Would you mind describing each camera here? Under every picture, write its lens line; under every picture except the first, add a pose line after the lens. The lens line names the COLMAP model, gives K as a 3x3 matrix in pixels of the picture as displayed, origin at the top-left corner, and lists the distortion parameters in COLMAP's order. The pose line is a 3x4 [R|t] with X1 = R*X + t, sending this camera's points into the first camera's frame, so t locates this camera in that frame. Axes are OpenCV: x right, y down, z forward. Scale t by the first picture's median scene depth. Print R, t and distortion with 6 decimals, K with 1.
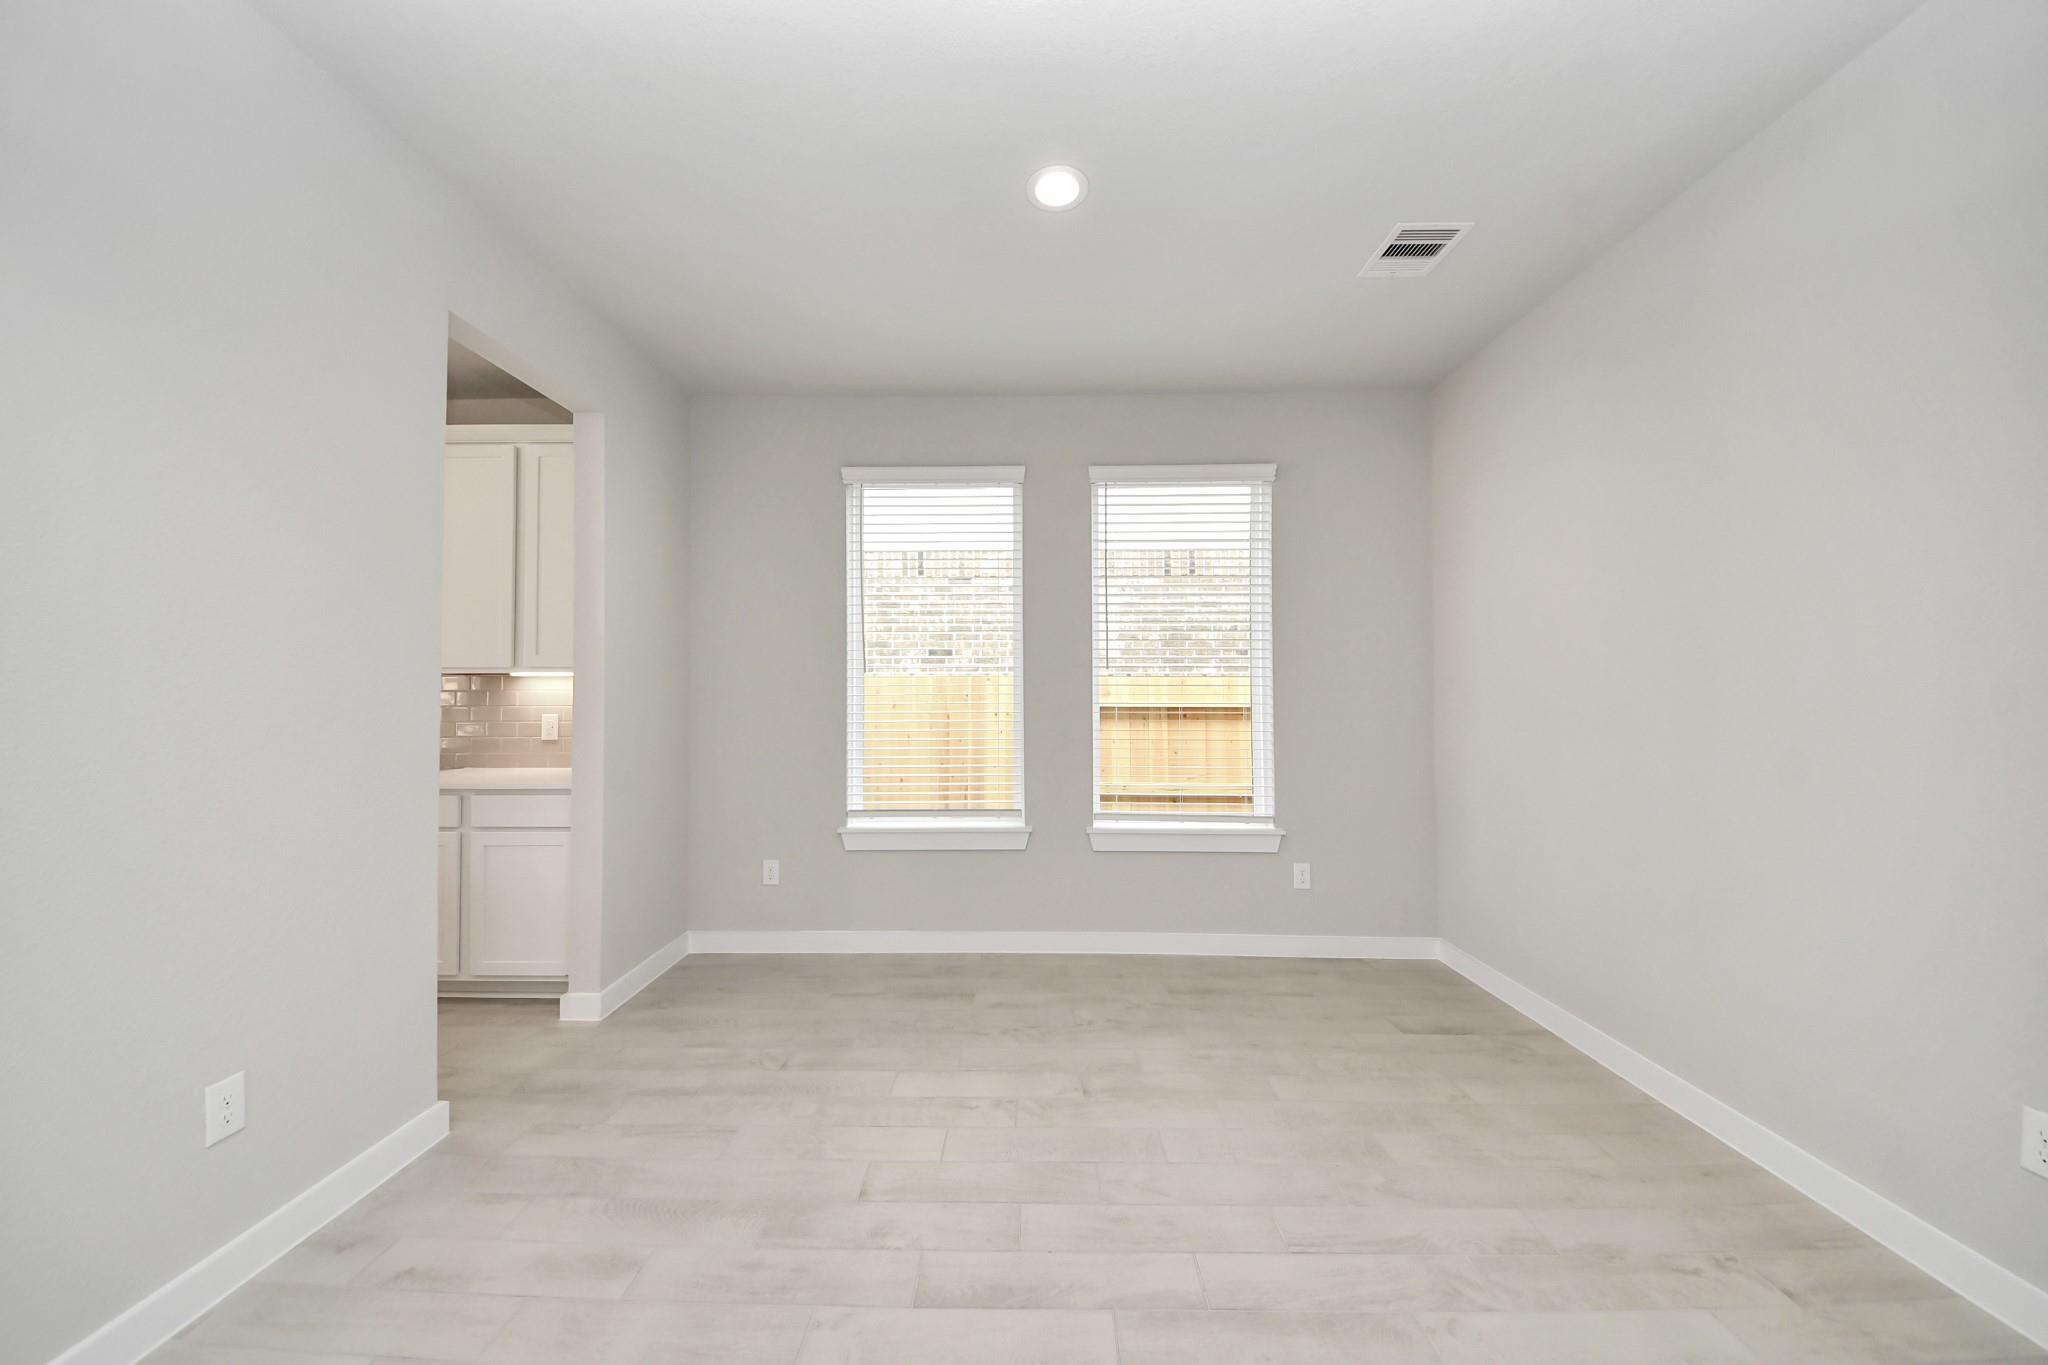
lens RADIAL K [[725.8, 0, 1020.7], [0, 725.8, 681.8], [0, 0, 1]] dist [0.044754, -0.029260]
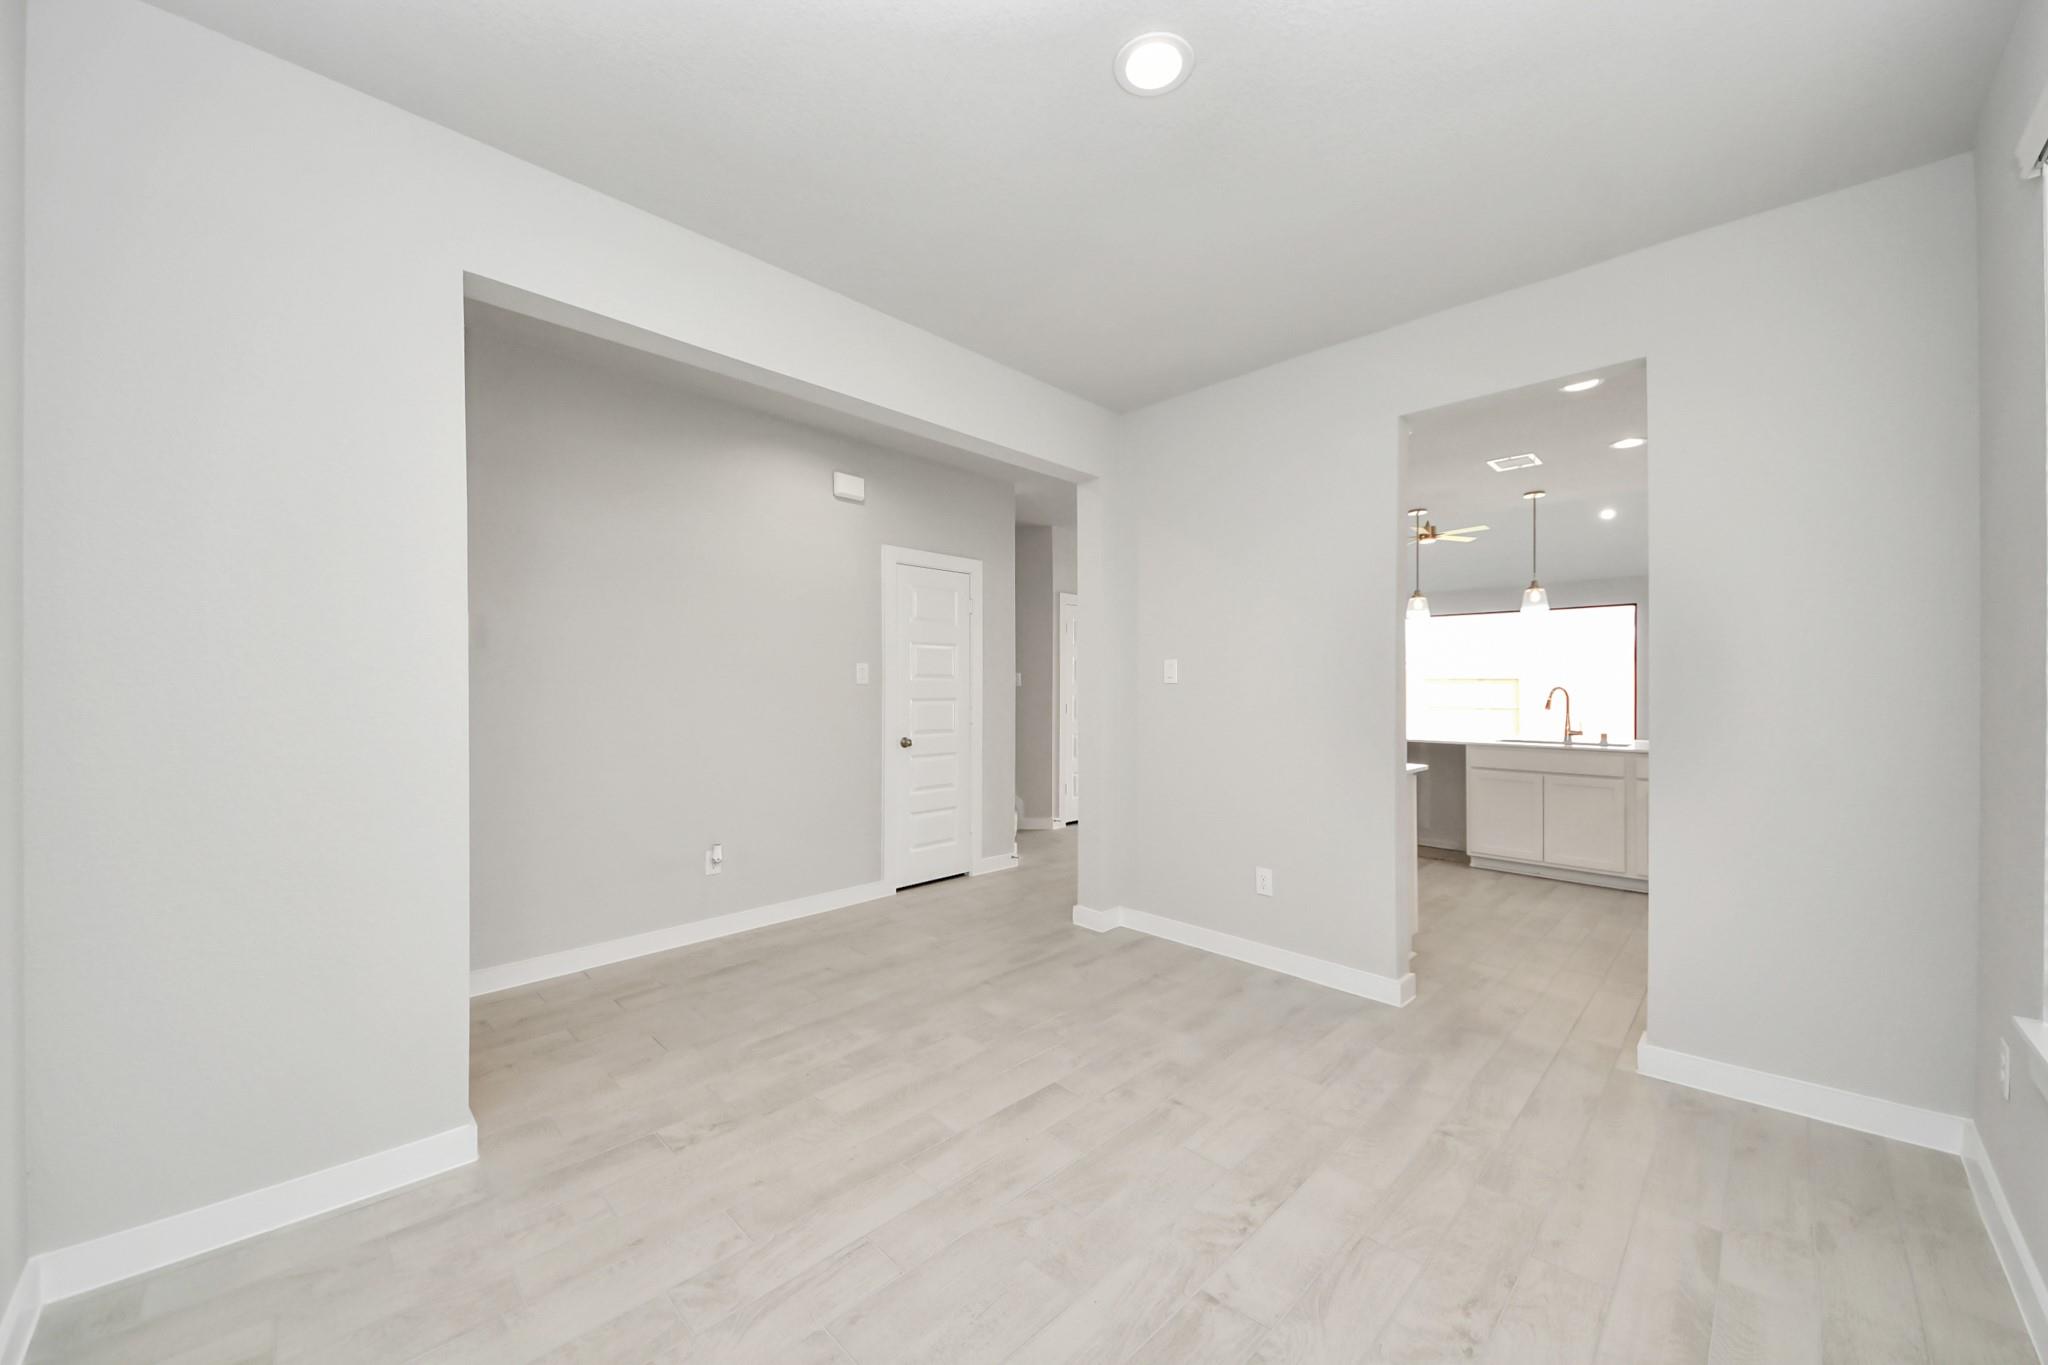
lens RADIAL K [[725.8, 0, 1020.7], [0, 725.8, 681.8], [0, 0, 1]] dist [0.044754, -0.029260]
pose [[-0.685725, -0.011375, -0.727772, 0.902365], [0.014304, 0.999474, -0.029099, 0.028200], [0.727720, -0.030364, -0.685202, 1.748355]]
